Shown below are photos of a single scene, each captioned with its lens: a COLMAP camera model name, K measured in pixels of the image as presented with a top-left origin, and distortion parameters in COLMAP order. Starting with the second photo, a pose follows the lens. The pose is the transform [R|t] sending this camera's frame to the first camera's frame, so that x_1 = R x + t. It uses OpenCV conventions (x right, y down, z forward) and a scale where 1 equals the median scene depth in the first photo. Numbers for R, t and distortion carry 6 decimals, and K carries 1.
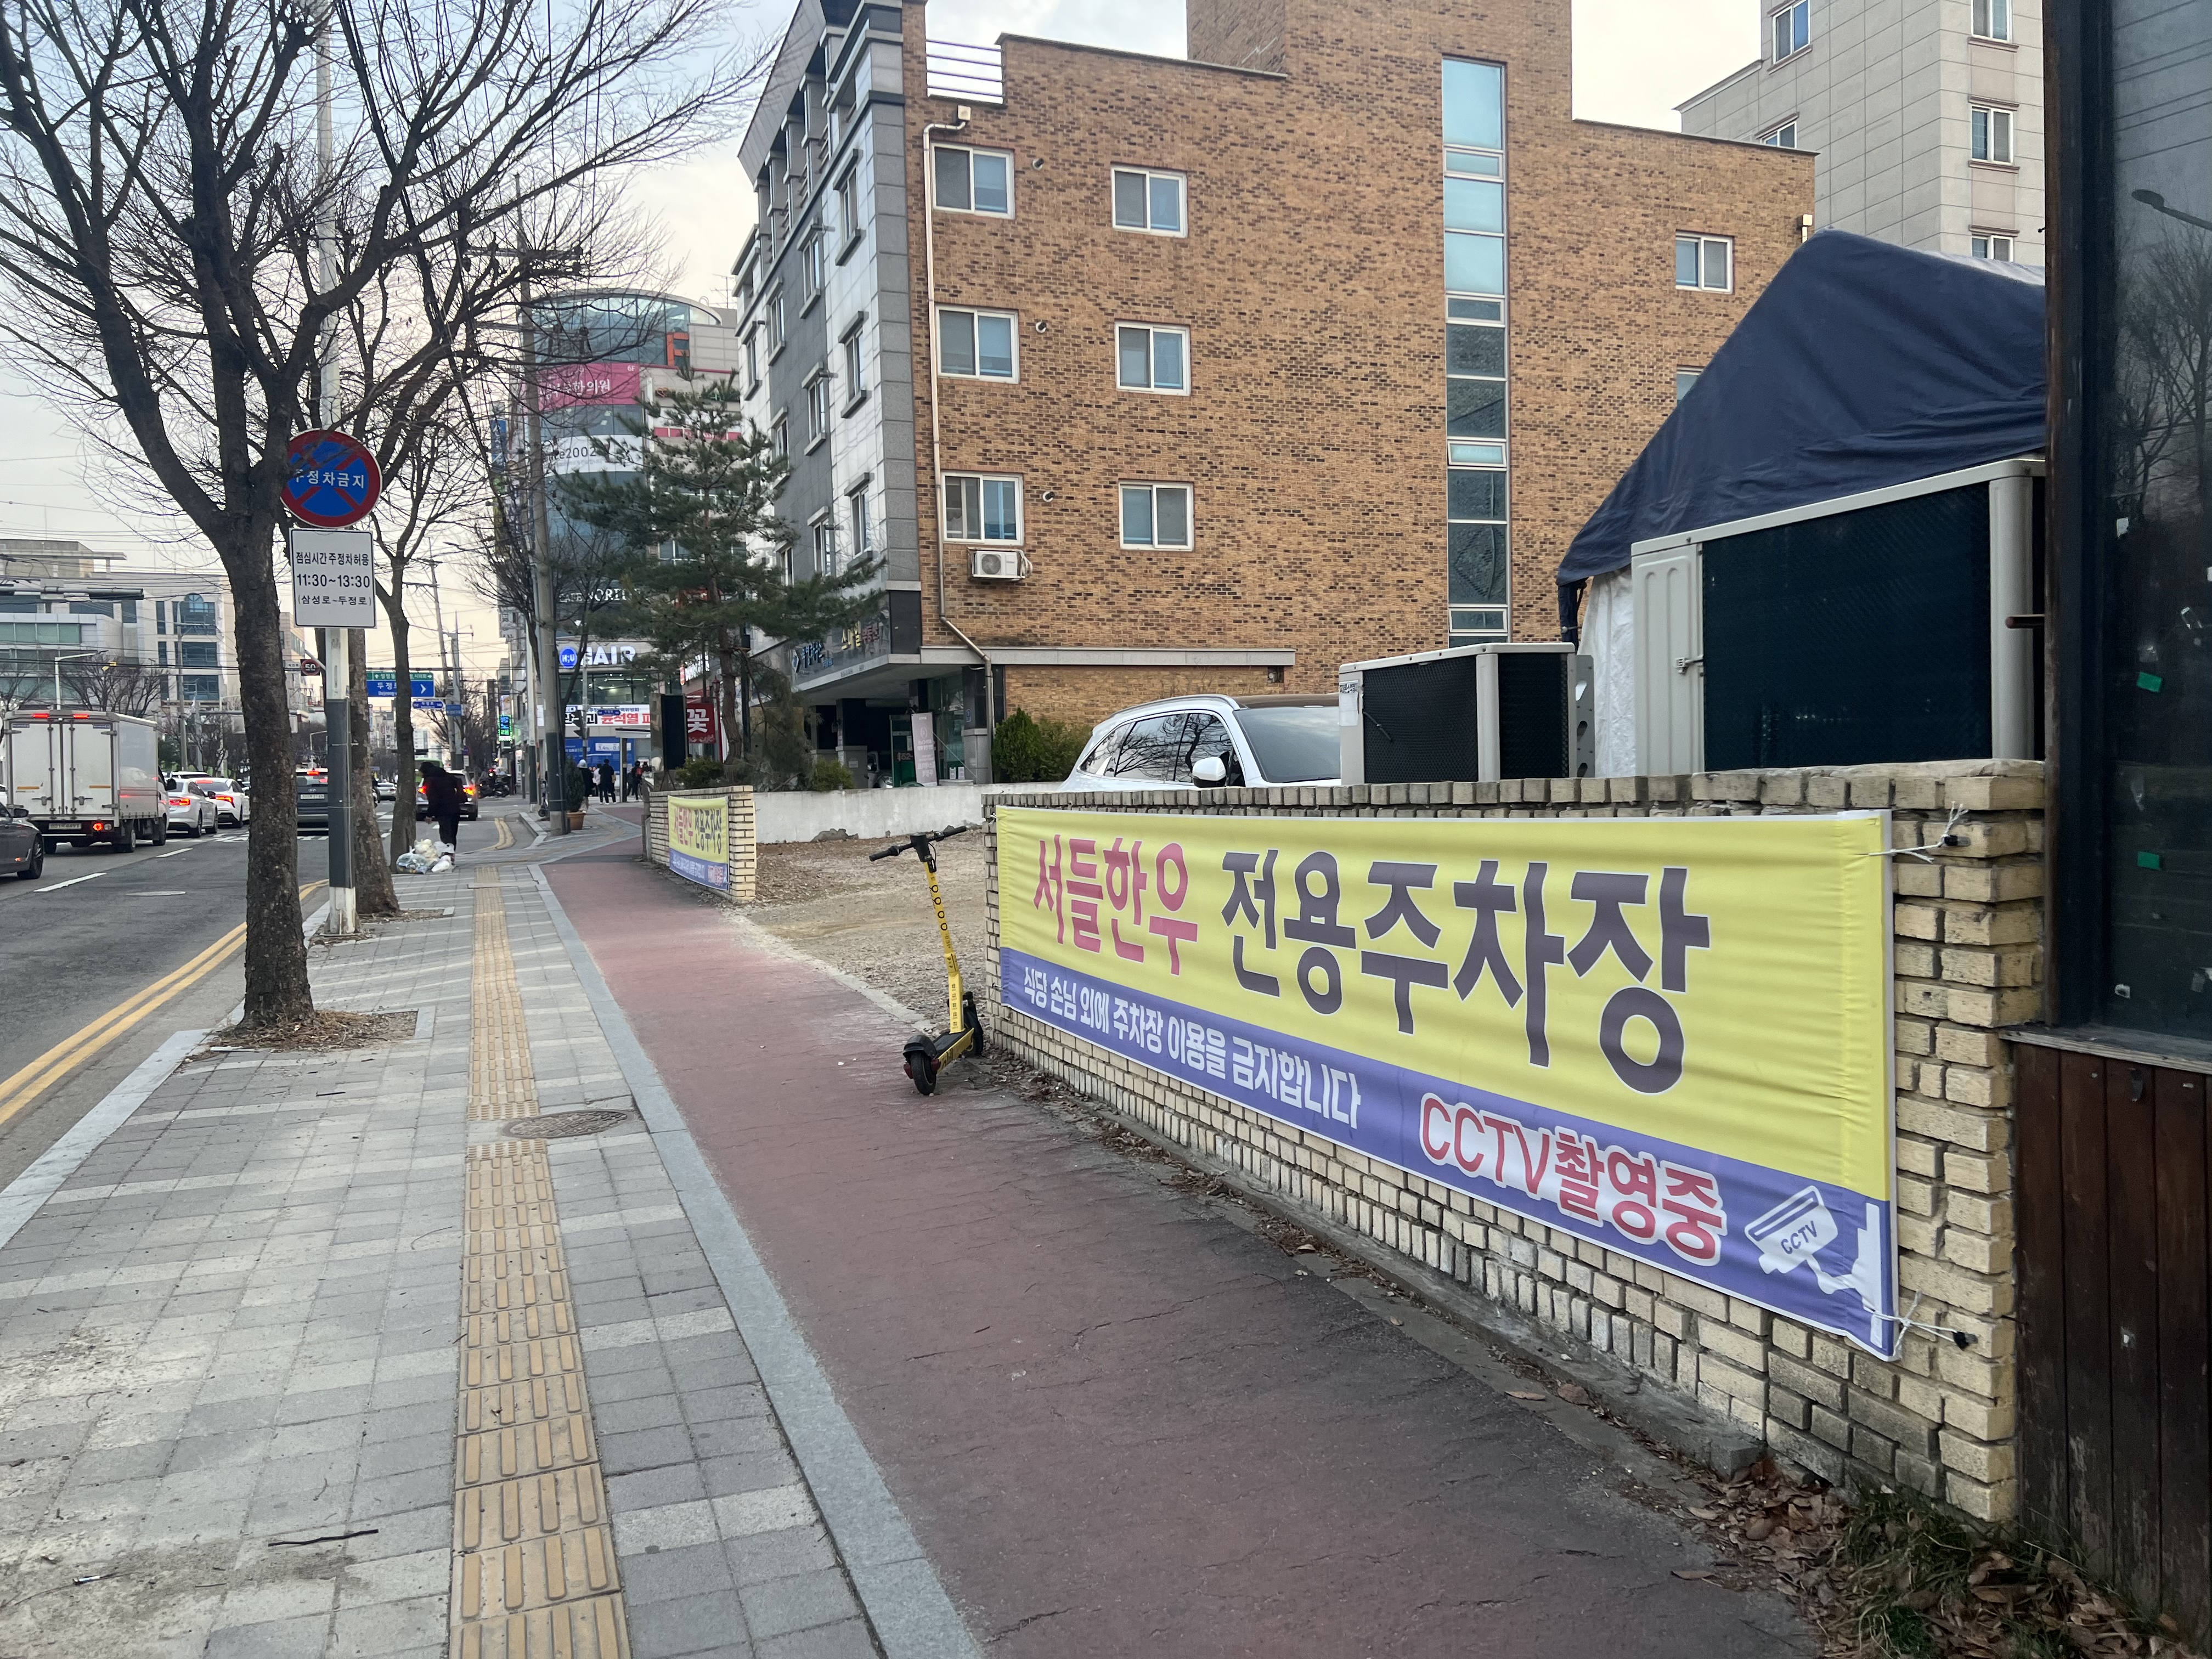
lens RADIAL K [[1640.7, 0, 1107.1], [0, 1640.7, 830.2], [0, 0, 1]] dist [0.006462, -0.022479]
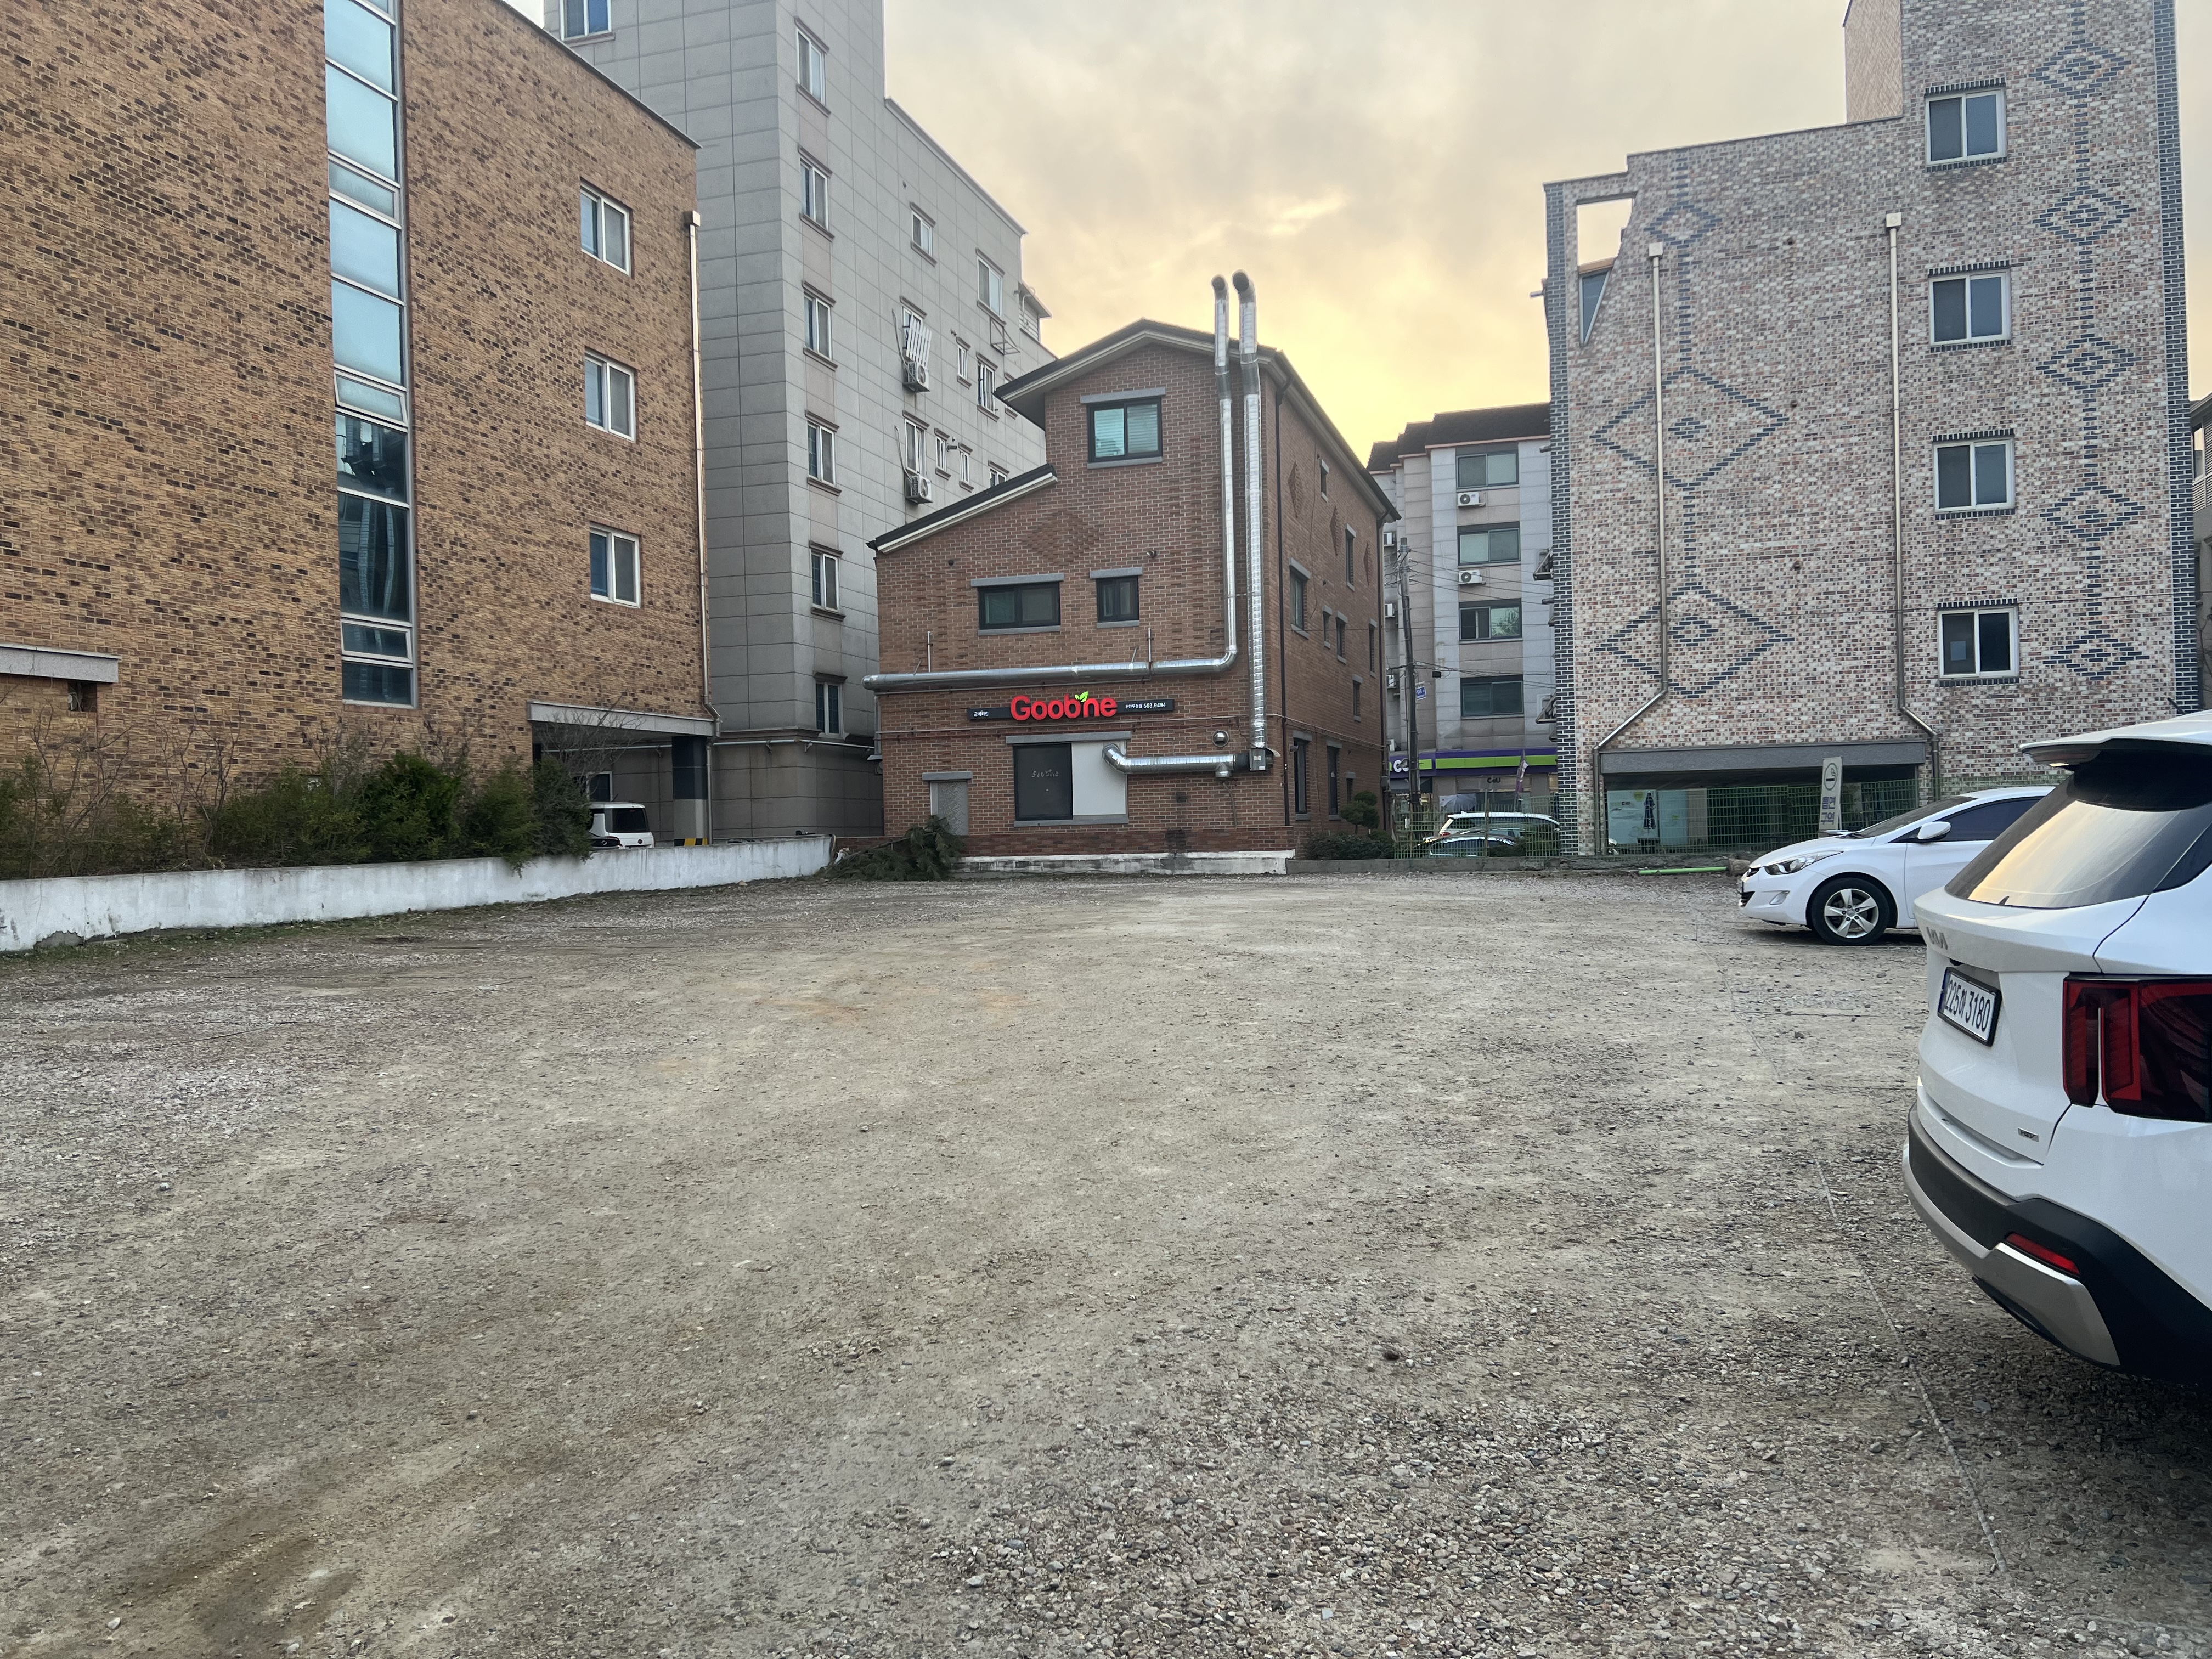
lens RADIAL K [[1640.7, 0, 1113.0], [0, 1640.7, 833.4], [0, 0, 1]] dist [0.006462, -0.022479]
pose [[0.613354, 0.018683, 0.789587, -0.123858], [0.014433, 0.999288, -0.034857, -0.020960], [-0.789676, 0.032776, 0.612648, 0.354612]]
